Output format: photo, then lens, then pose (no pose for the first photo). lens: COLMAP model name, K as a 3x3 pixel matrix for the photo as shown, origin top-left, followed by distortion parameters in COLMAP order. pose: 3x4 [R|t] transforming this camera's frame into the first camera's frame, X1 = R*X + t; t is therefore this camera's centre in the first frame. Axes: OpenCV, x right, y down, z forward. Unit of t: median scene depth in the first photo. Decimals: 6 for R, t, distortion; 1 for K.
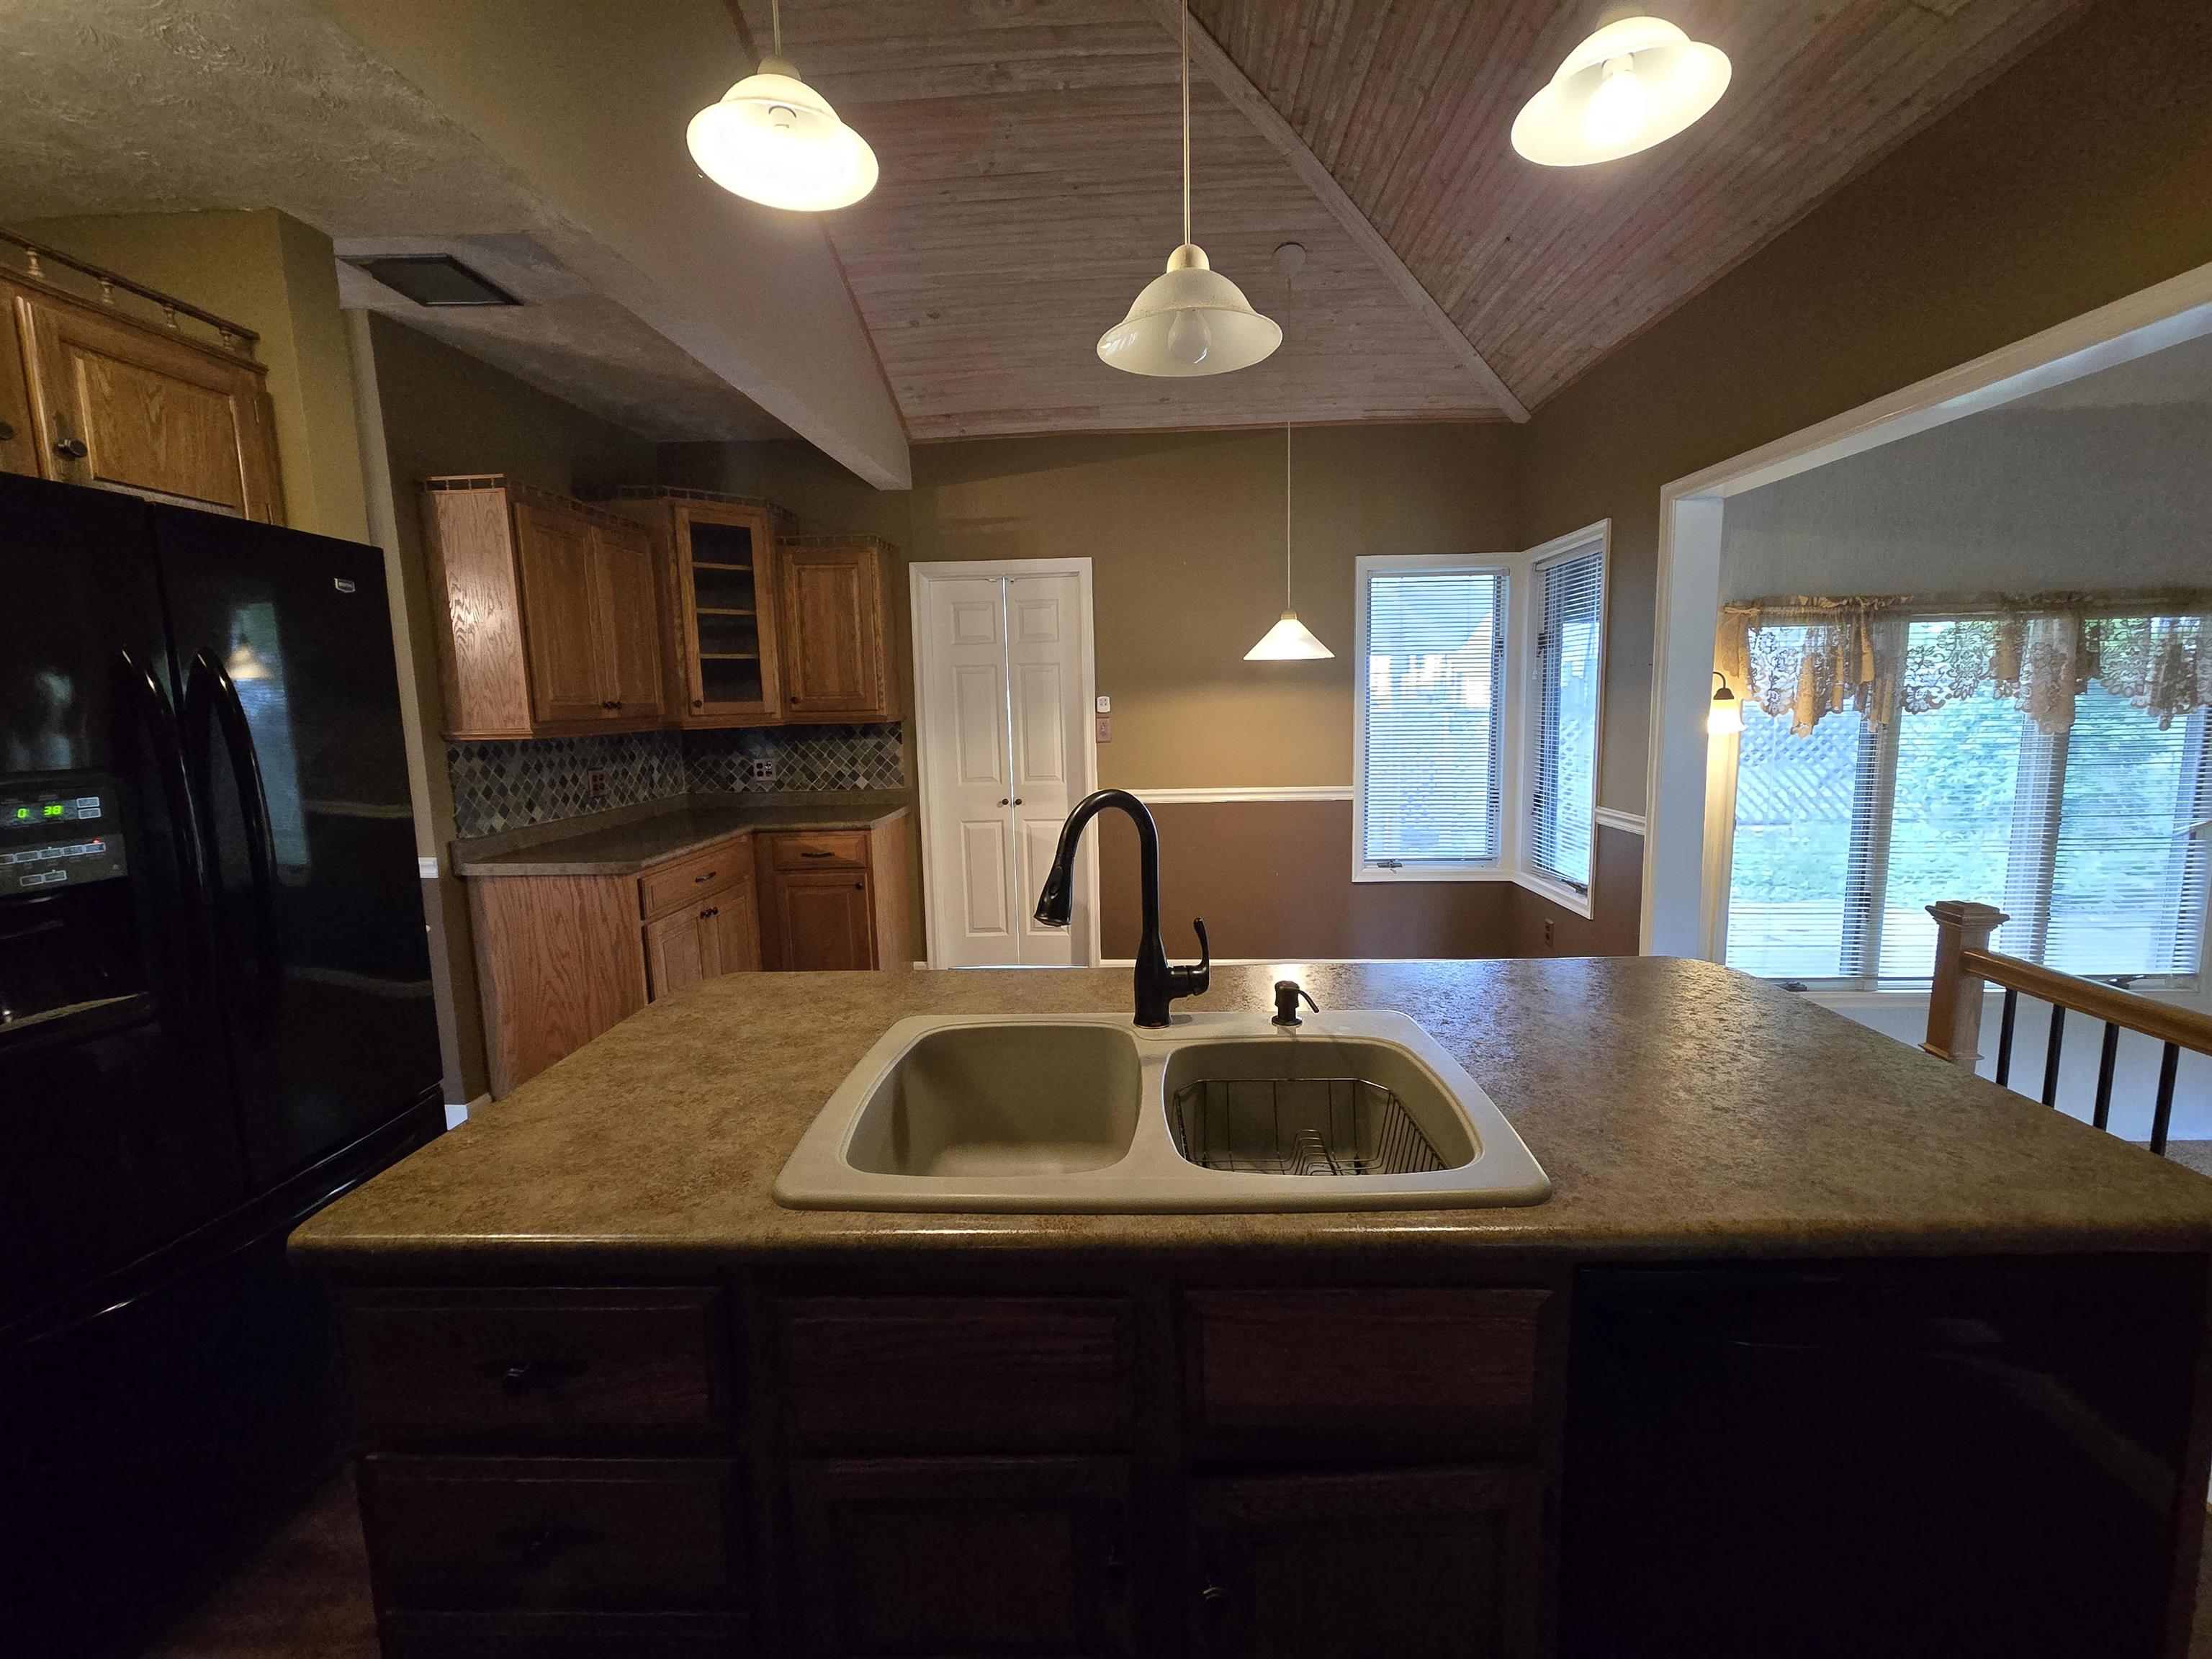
lens RADIAL K [[903.1, 0, 1109.4], [0, 903.1, 814.7], [0, 0, 1]] dist [-0.000874, 0.000320]
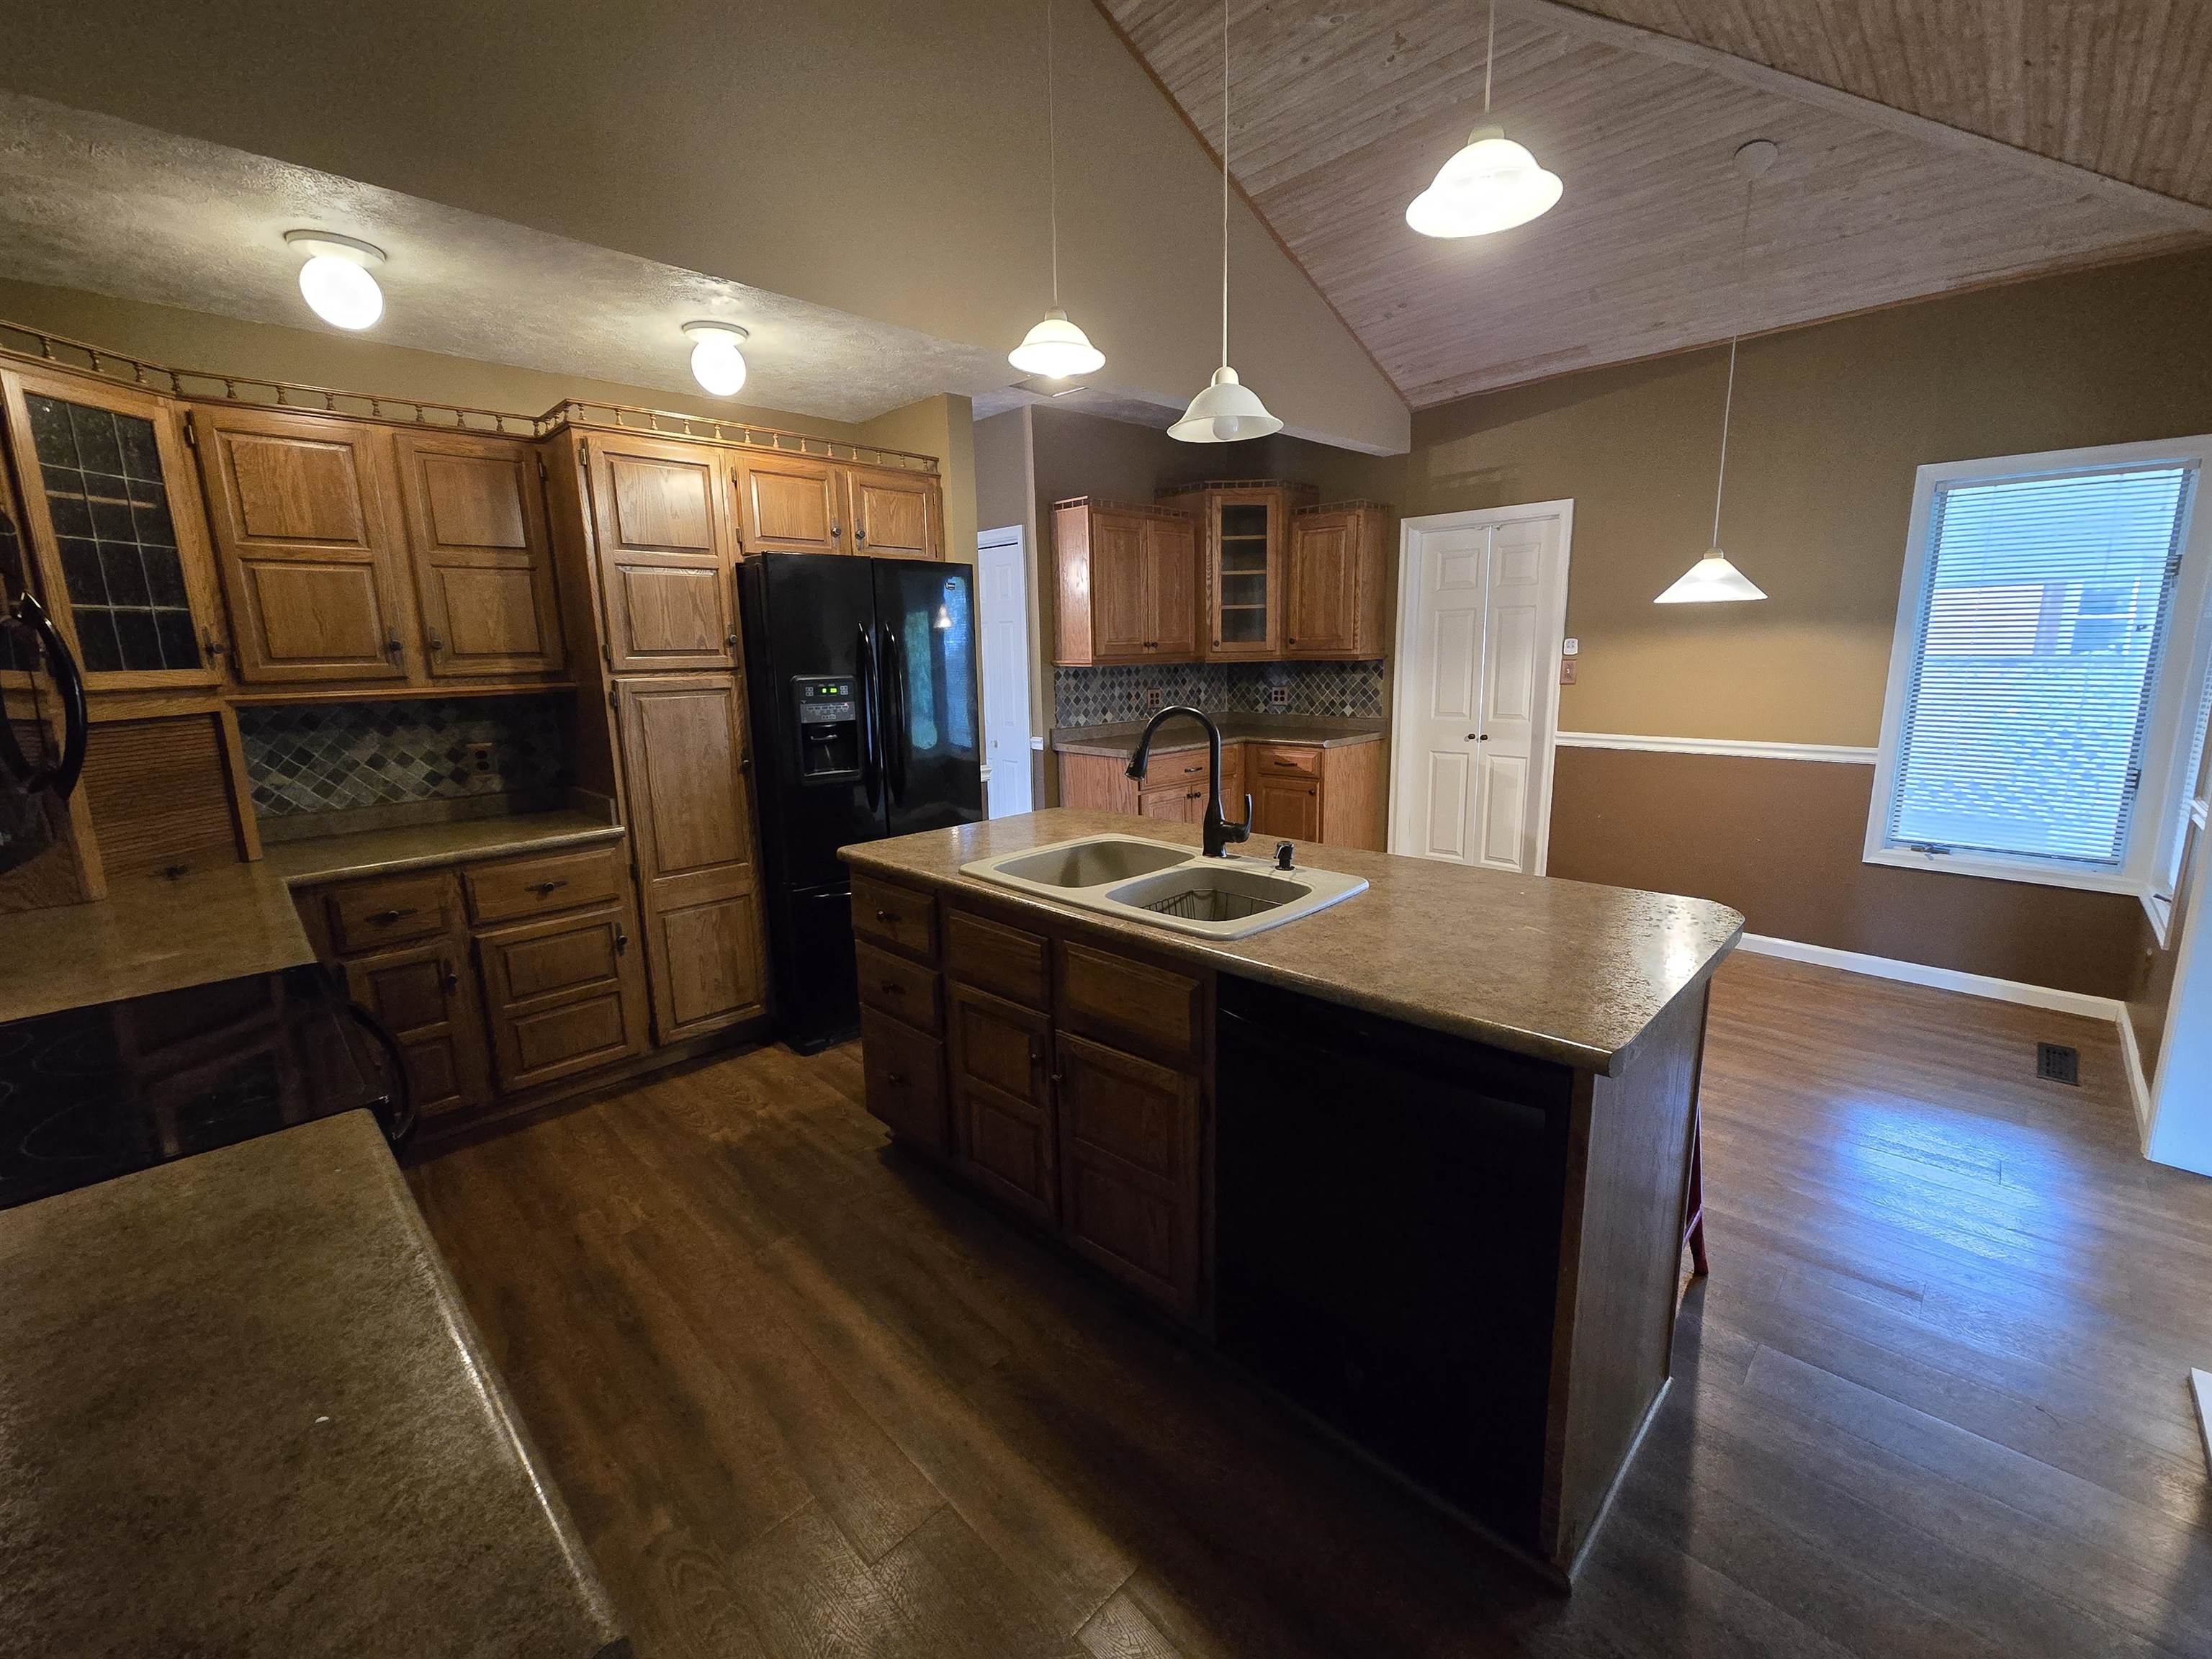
lens RADIAL K [[903.1, 0, 1109.4], [0, 903.1, 814.7], [0, 0, 1]] dist [-0.000874, 0.000320]
pose [[0.735586, 0.133978, -0.664051, 0.350260], [-0.085807, 0.990780, 0.104847, 0.002906], [0.671975, -0.020144, 0.740299, -0.108965]]
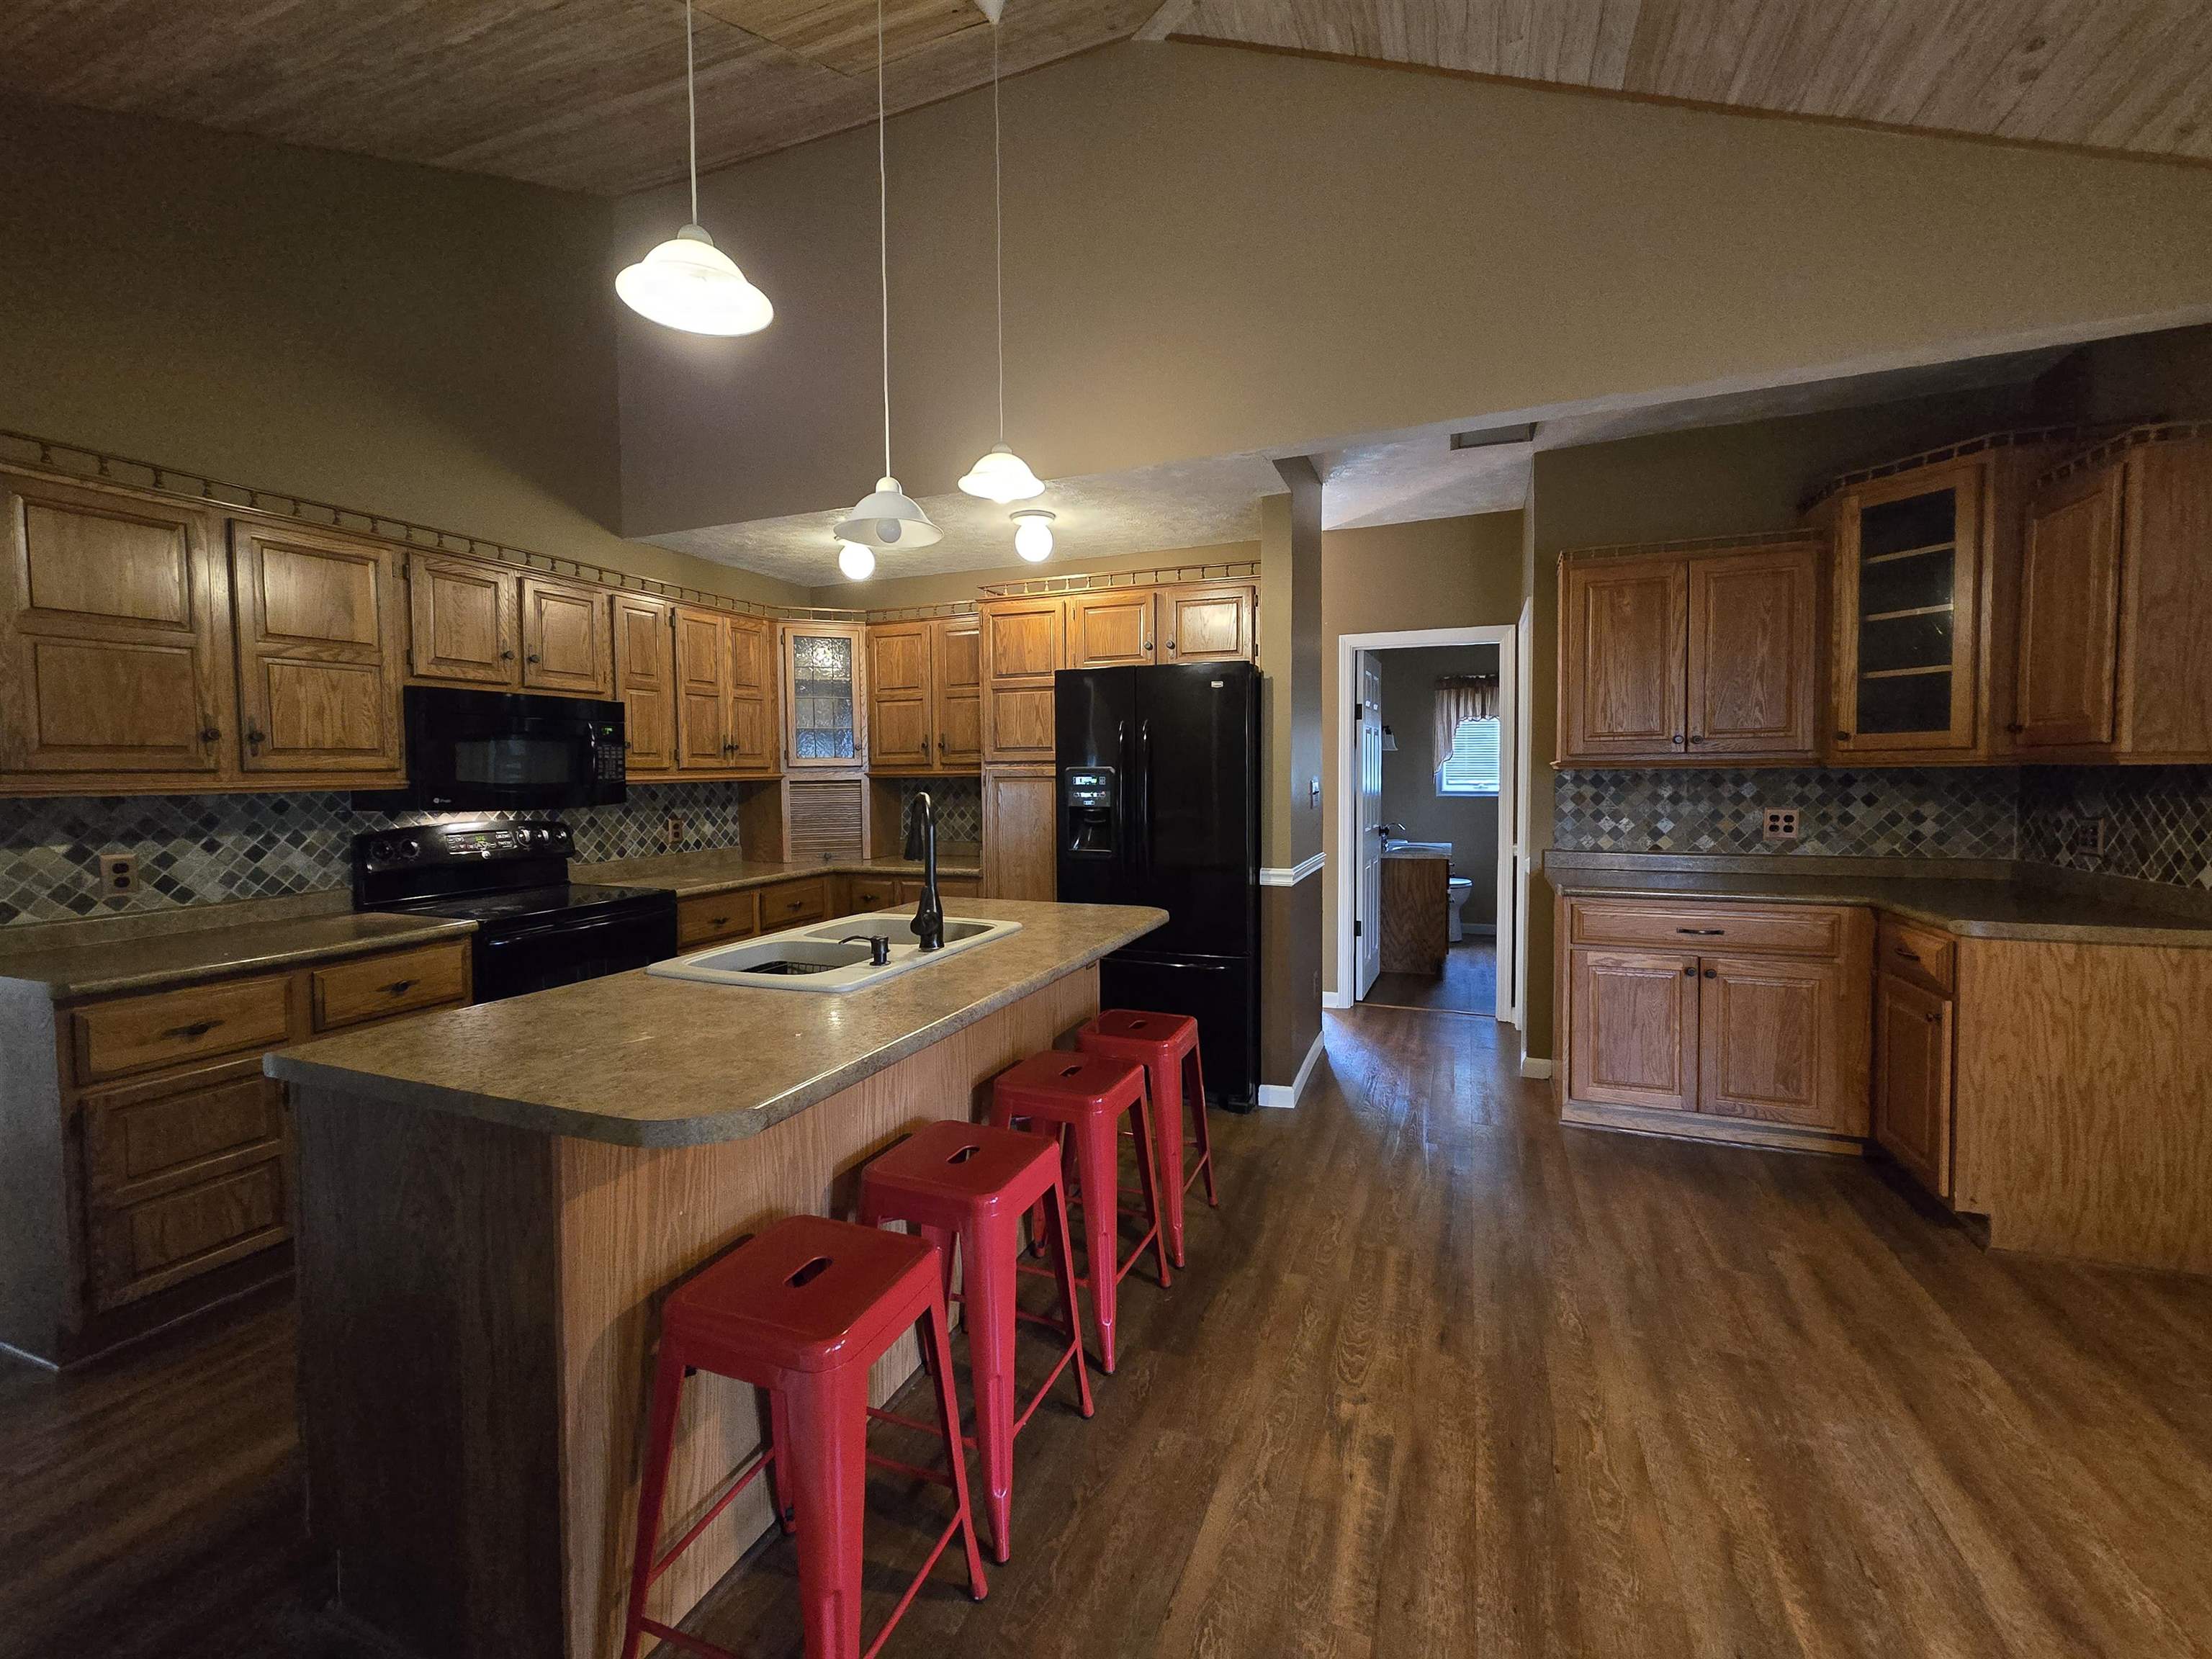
lens RADIAL K [[903.1, 0, 1109.4], [0, 903.1, 814.7], [0, 0, 1]] dist [-0.000874, 0.000320]
pose [[-0.325939, 0.071947, -0.942649, 0.510423], [-0.105637, 0.988084, 0.111941, -0.073360], [0.939470, 0.136064, -0.314455, 0.638103]]
